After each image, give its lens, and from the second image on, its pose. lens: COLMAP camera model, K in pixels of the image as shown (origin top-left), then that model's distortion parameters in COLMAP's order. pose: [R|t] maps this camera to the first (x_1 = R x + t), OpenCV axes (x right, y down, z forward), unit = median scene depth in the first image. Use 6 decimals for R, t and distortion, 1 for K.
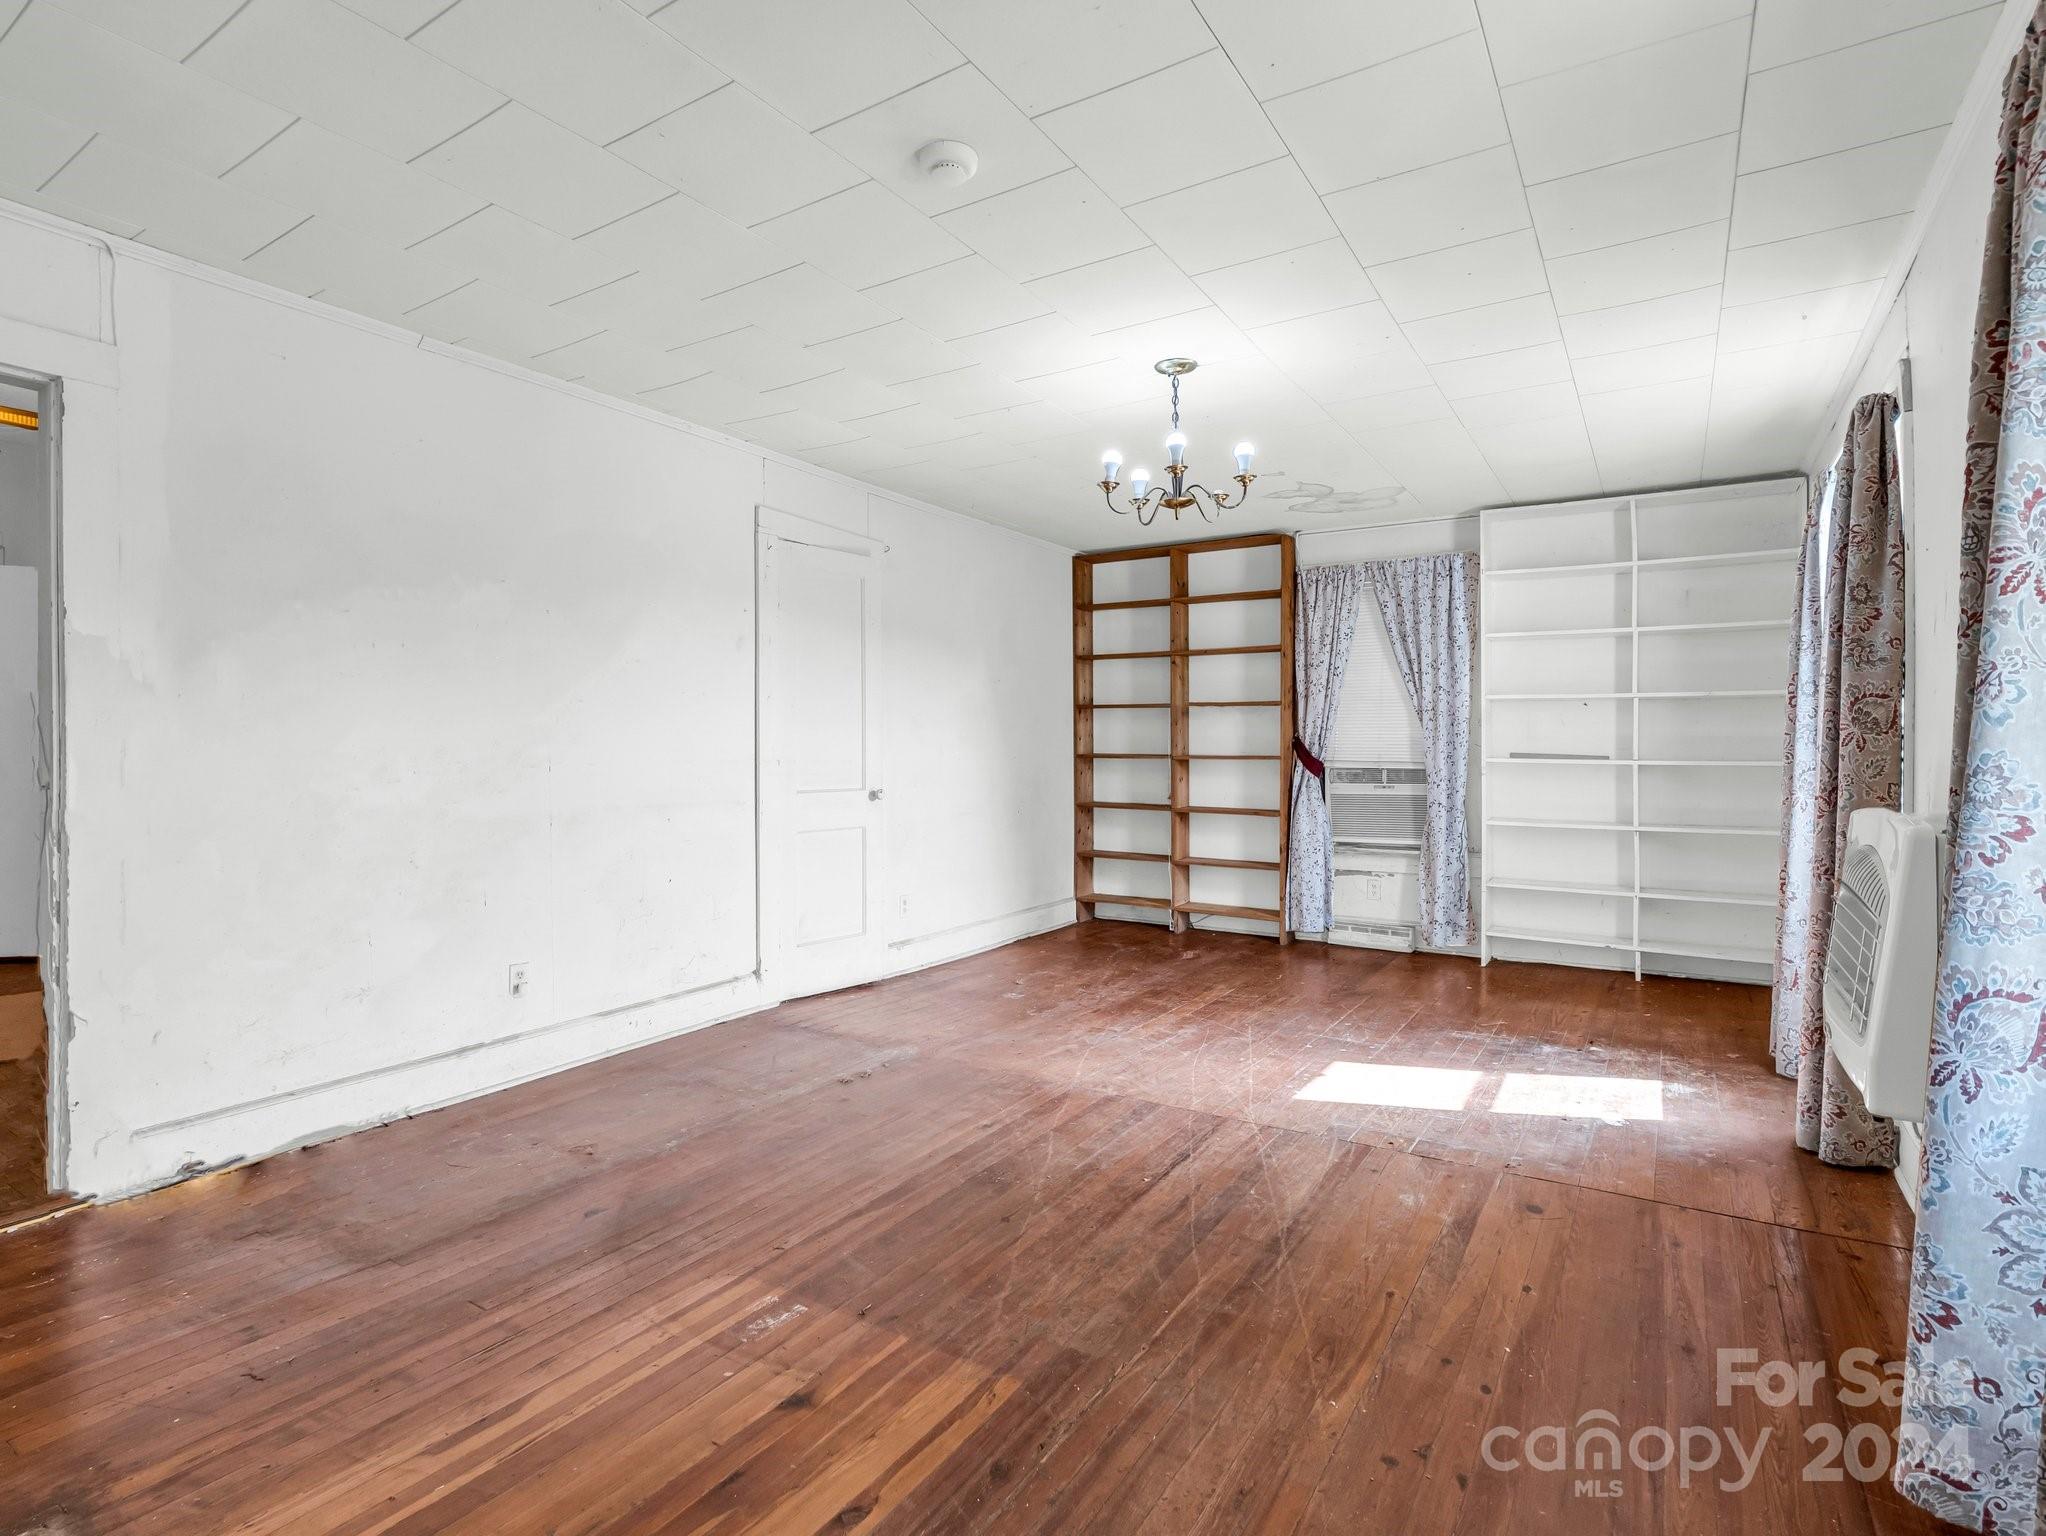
lens RADIAL K [[1020.7, 0, 993.8], [0, 1020.7, 763.2], [0, 0, 1]] dist [-0.011899, -0.000776]
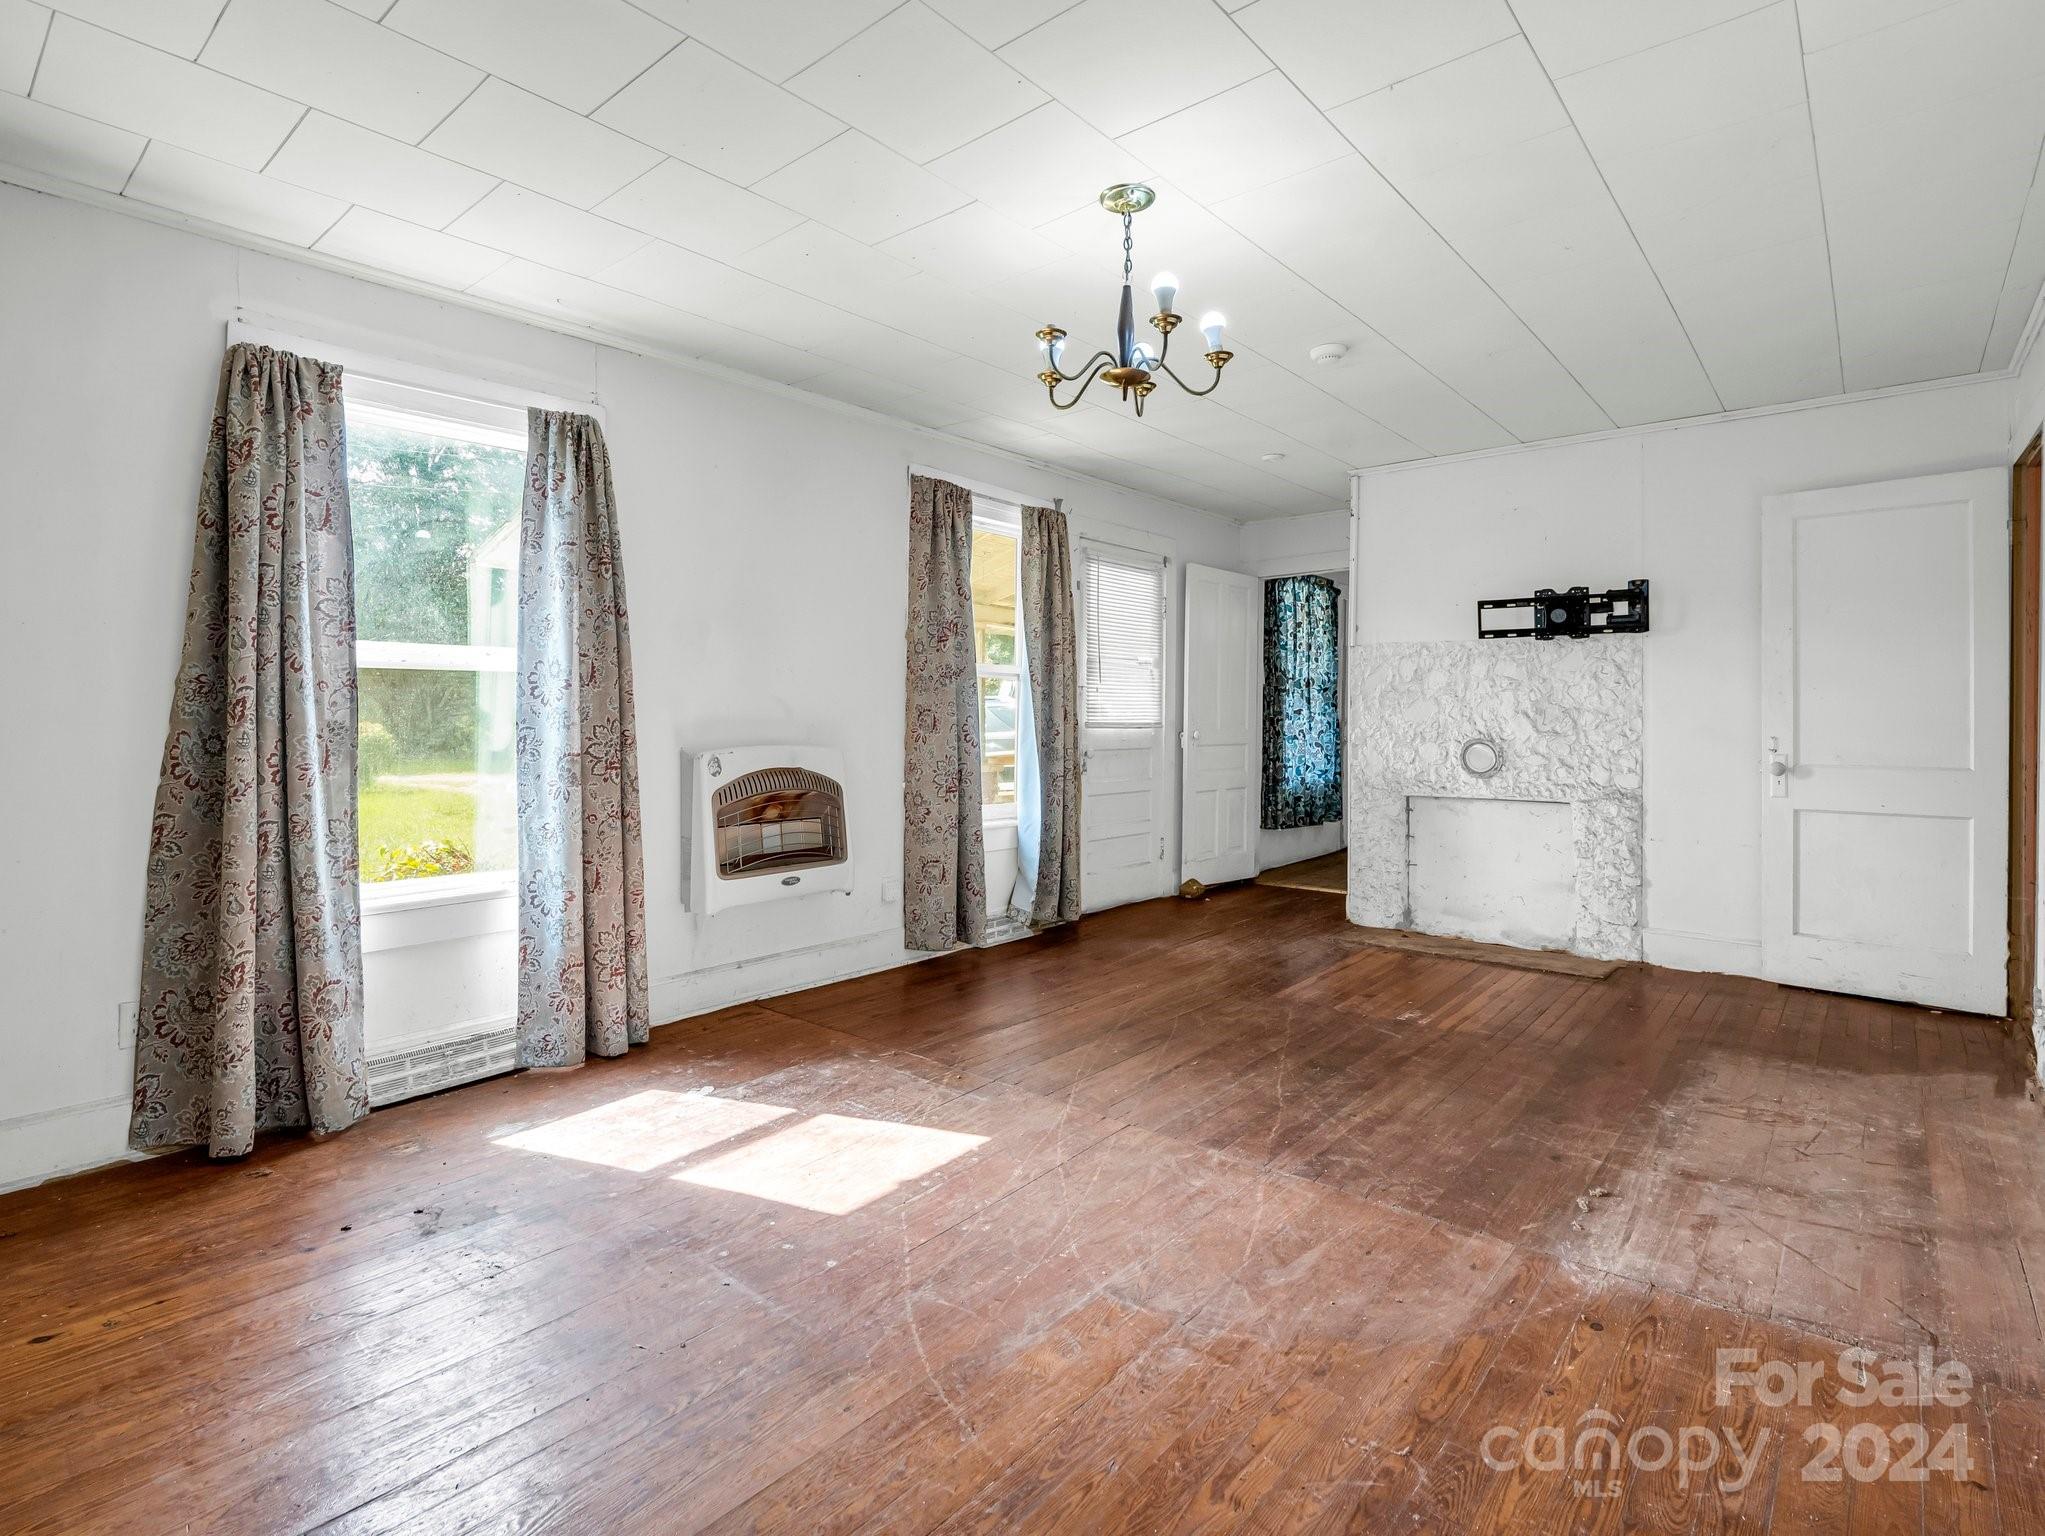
lens RADIAL K [[1002.8, 0, 1022.5], [0, 1002.8, 768.0], [0, 0, 1]] dist [-0.000324, -0.000057]
pose [[-0.992910, -0.009239, 0.118511, 0.179715], [-0.001144, 0.997672, 0.068188, -0.026910], [-0.118865, 0.067569, -0.990609, 1.828910]]
